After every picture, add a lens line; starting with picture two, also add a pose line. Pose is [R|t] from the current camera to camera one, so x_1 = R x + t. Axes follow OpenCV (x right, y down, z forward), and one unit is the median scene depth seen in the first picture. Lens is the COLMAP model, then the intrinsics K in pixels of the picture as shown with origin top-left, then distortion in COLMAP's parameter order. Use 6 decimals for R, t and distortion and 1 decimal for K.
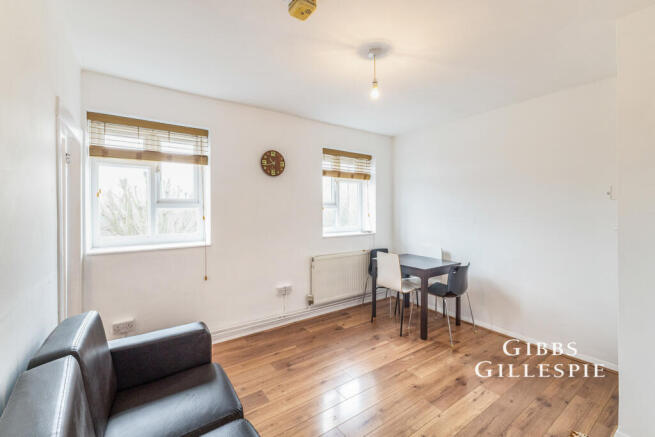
lens RADIAL K [[278.8, 0, 325.9], [0, 278.8, 212.0], [0, 0, 1]] dist [0.000050, -0.000049]
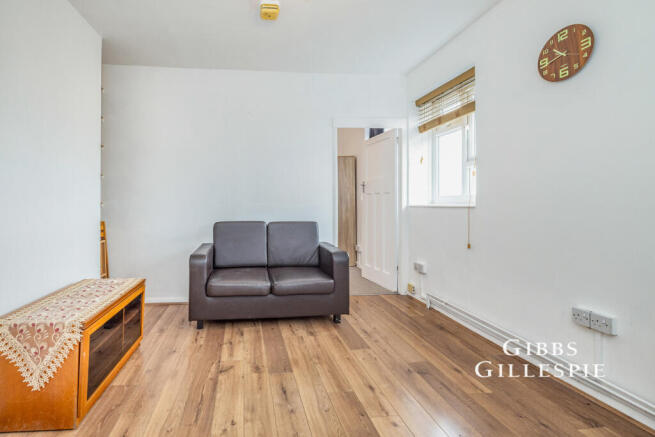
lens RADIAL K [[454.4, 0, 327.2], [0, 454.4, 219.2], [0, 0, 1]] dist [0.004232, 0.000734]
pose [[-0.527211, 0.000904, -0.849734, 0.760982], [-0.006566, 0.999965, 0.005138, 0.126951], [0.849709, 0.008288, -0.527187, 1.108717]]
